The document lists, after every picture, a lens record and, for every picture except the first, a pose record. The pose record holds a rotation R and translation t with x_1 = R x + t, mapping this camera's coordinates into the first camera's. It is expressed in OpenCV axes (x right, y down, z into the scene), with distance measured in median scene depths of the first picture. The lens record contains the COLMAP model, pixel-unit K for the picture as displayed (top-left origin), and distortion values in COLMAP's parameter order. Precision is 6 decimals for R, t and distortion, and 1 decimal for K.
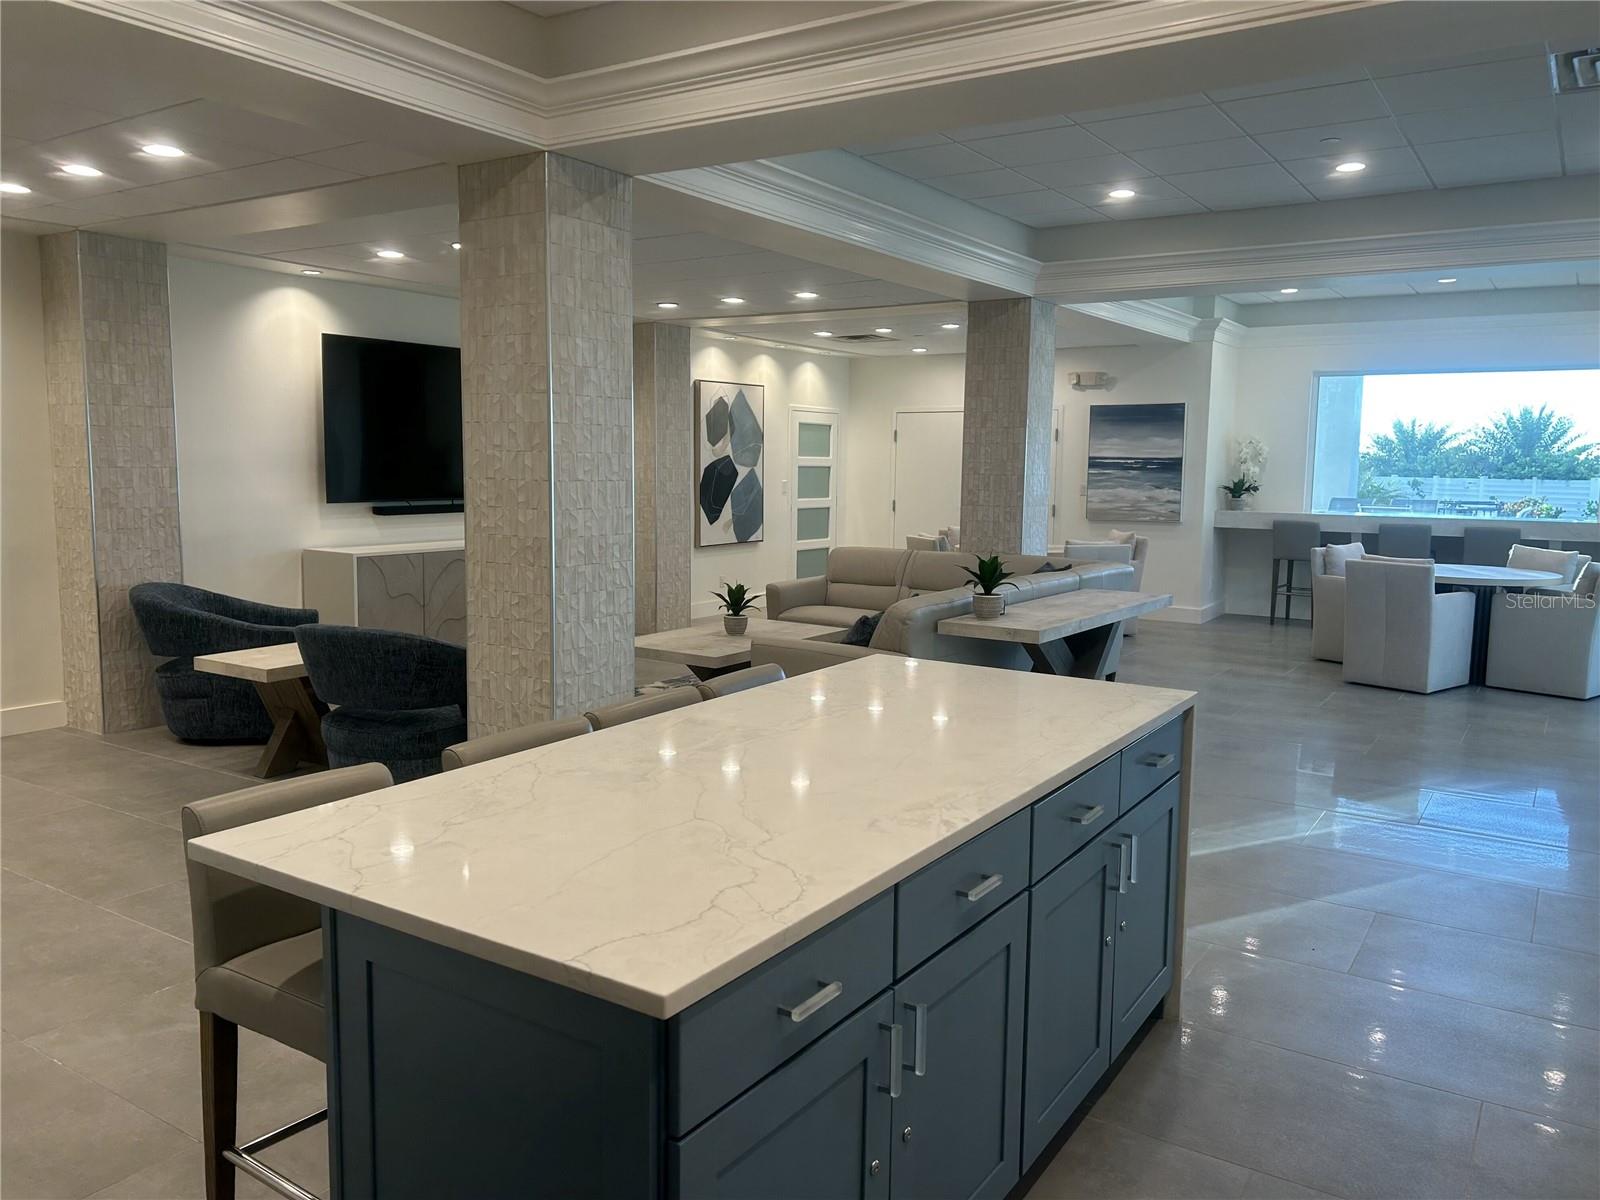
lens RADIAL K [[1222.7, 0, 757.4], [0, 1222.7, 597.2], [0, 0, 1]] dist [0.039886, -0.063793]
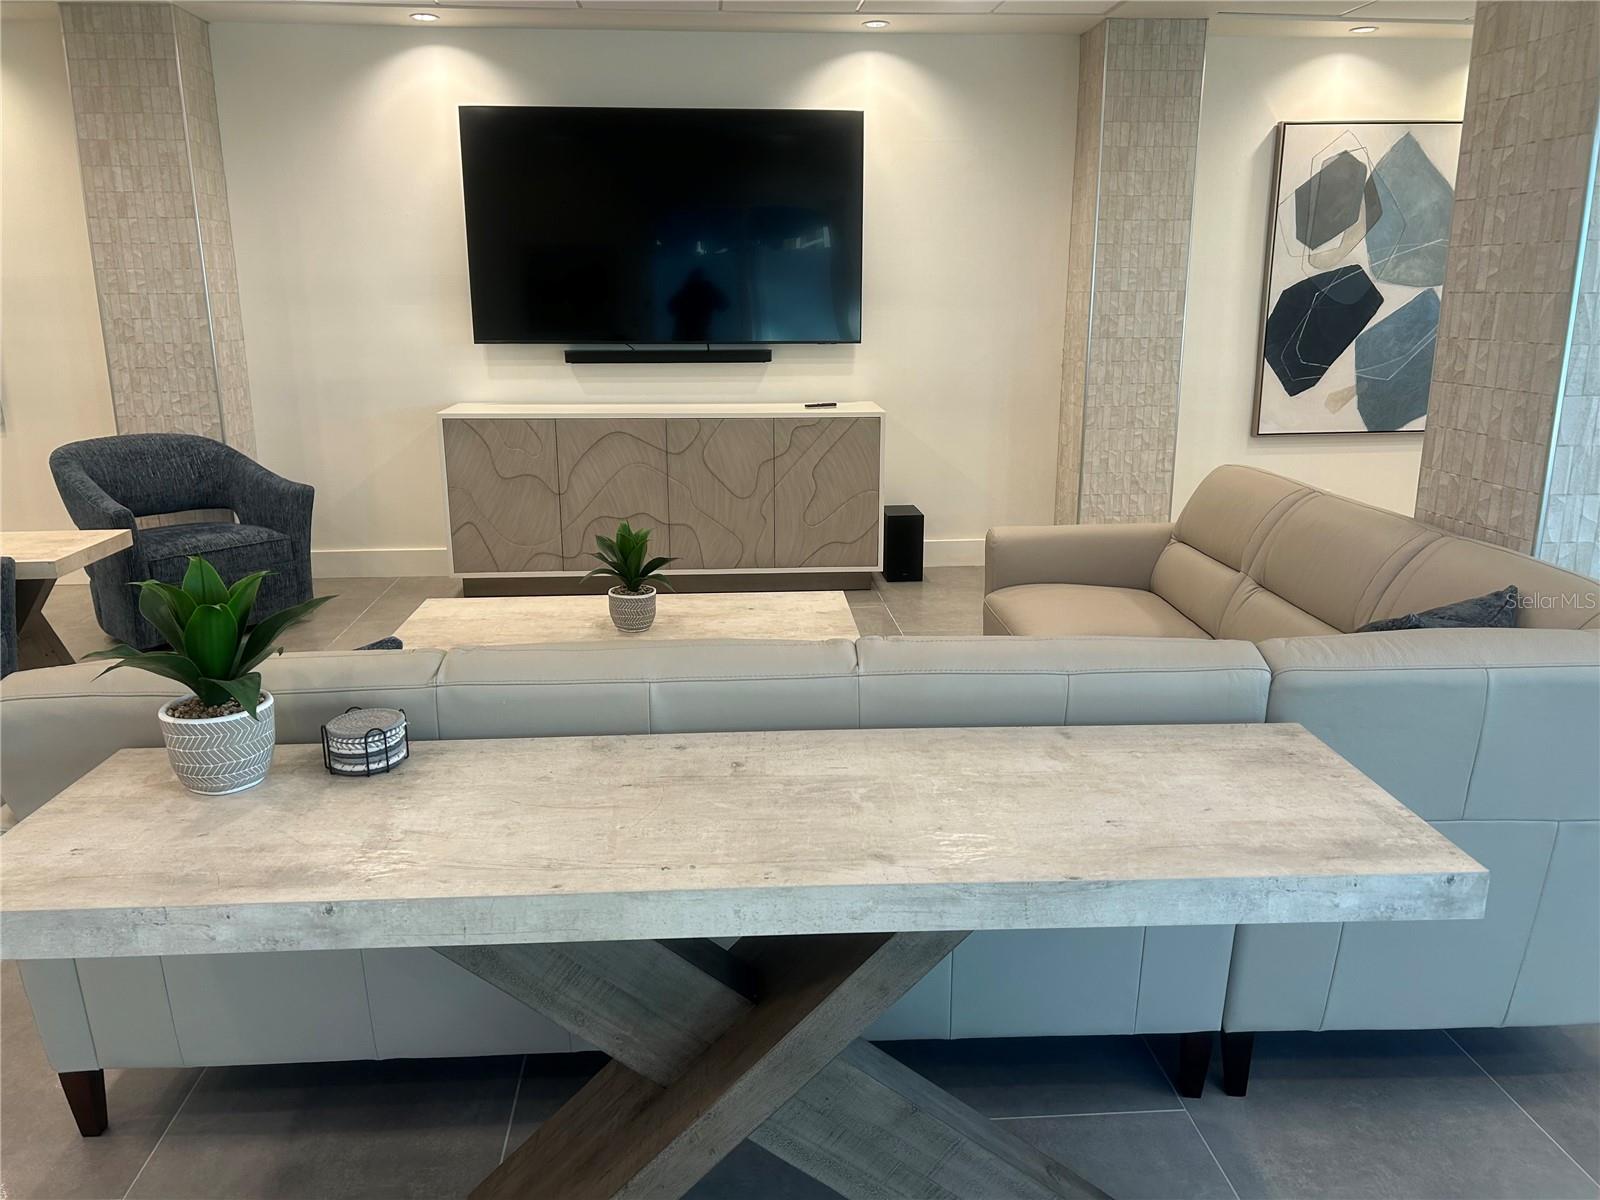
lens RADIAL K [[1341.1, 0, 801.4], [0, 1341.1, 605.0], [0, 0, 1]] dist [0.064249, -0.046211]
pose [[0.624010, 0.173874, -0.761826, 0.371570], [-0.078222, 0.983932, 0.160495, -0.058077], [0.777491, -0.040560, 0.627585, 0.545272]]
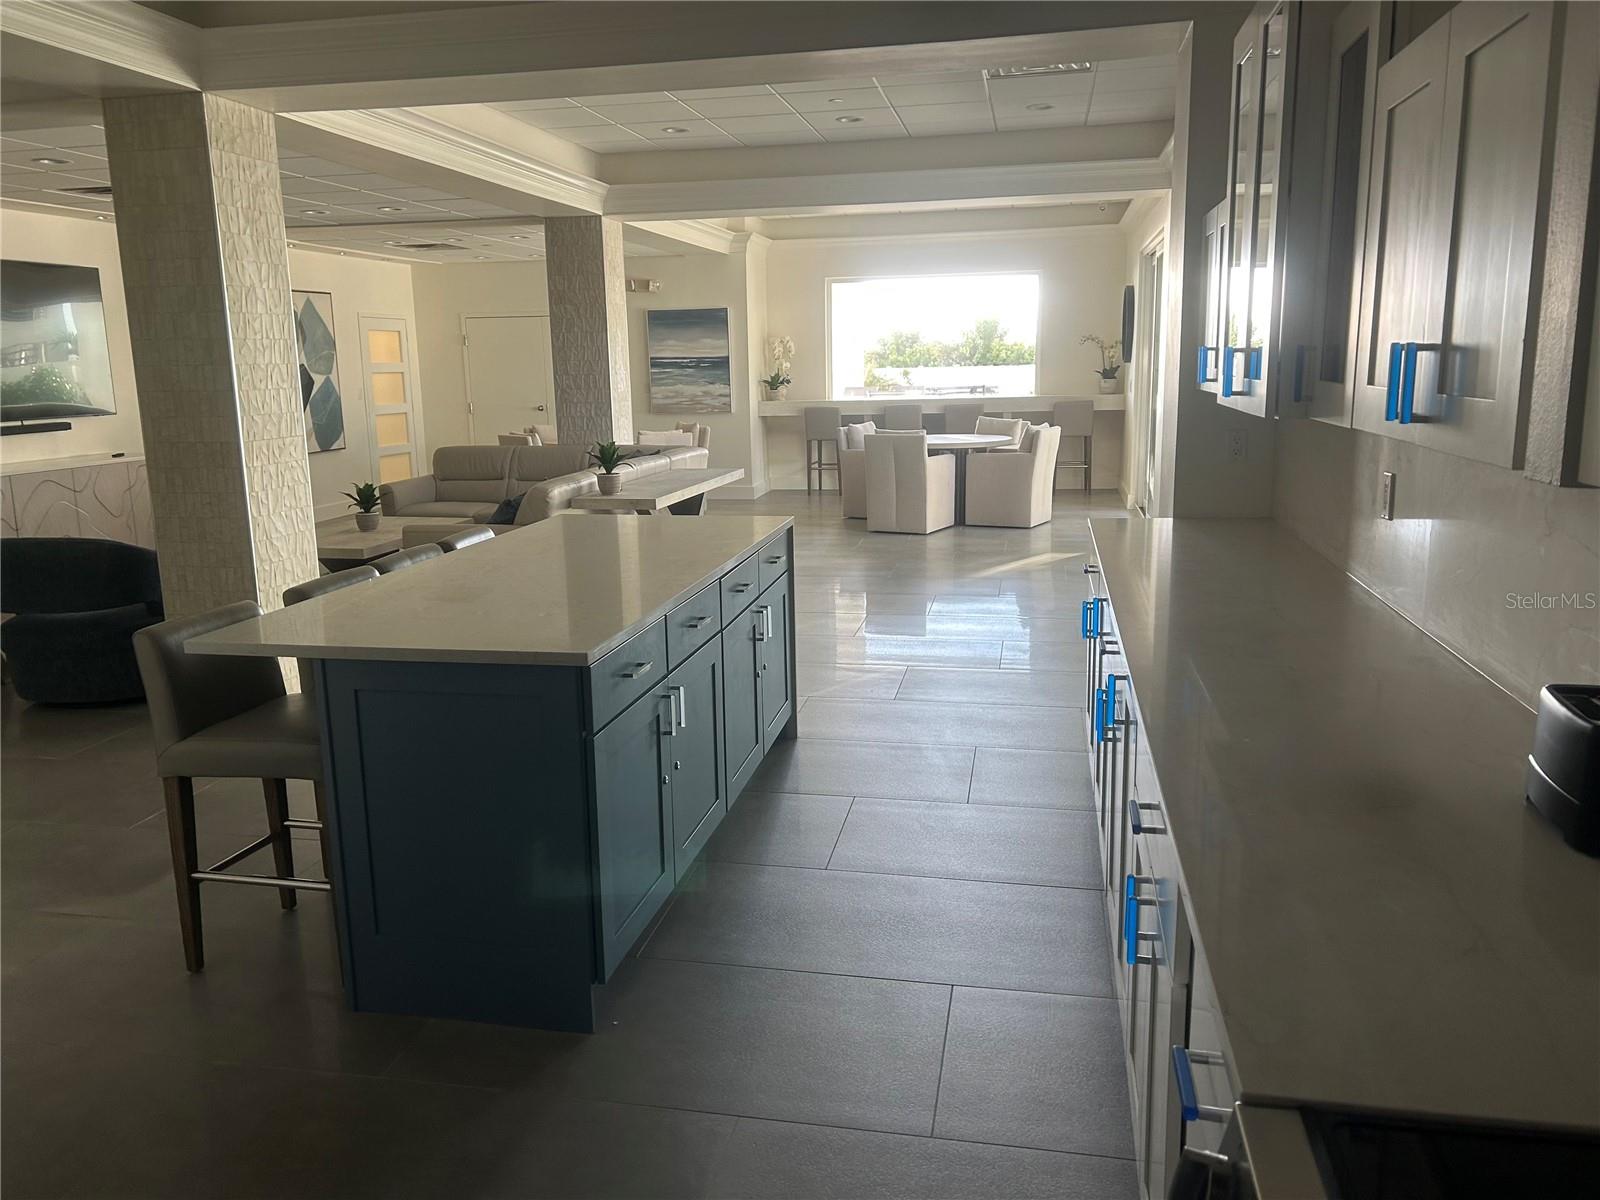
lens RADIAL K [[1222.7, 0, 795.3], [0, 1222.7, 602.0], [0, 0, 1]] dist [0.039886, -0.063793]
pose [[0.919656, -0.102399, 0.379140, -0.067388], [0.071178, 0.992881, 0.095507, 0.012546], [-0.386221, -0.060847, 0.920397, -0.116698]]
